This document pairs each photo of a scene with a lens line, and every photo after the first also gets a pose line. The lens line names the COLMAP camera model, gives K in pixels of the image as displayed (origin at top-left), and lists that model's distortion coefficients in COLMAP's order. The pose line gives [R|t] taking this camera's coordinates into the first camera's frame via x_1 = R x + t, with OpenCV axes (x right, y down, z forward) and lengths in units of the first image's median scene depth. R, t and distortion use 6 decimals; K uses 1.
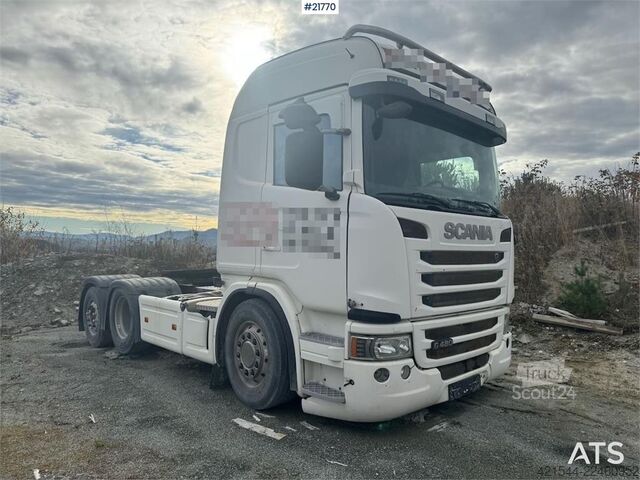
lens RADIAL K [[447.3, 0, 320.1], [0, 447.3, 242.1], [0, 0, 1]] dist [0.027755, -0.020215]
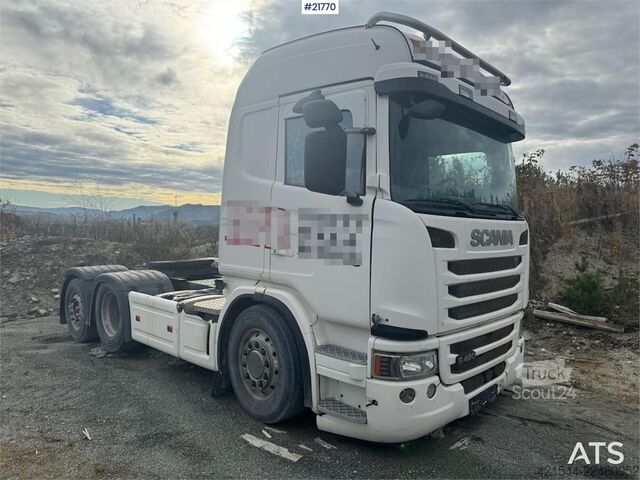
lens RADIAL K [[447.3, 0, 317.9], [0, 447.3, 235.8], [0, 0, 1]] dist [0.027755, -0.020215]
pose [[0.998842, 0.009774, 0.047106, -0.079895], [-0.011514, 0.999256, 0.036819, -0.056398], [-0.046711, -0.037319, 0.998211, 0.069530]]
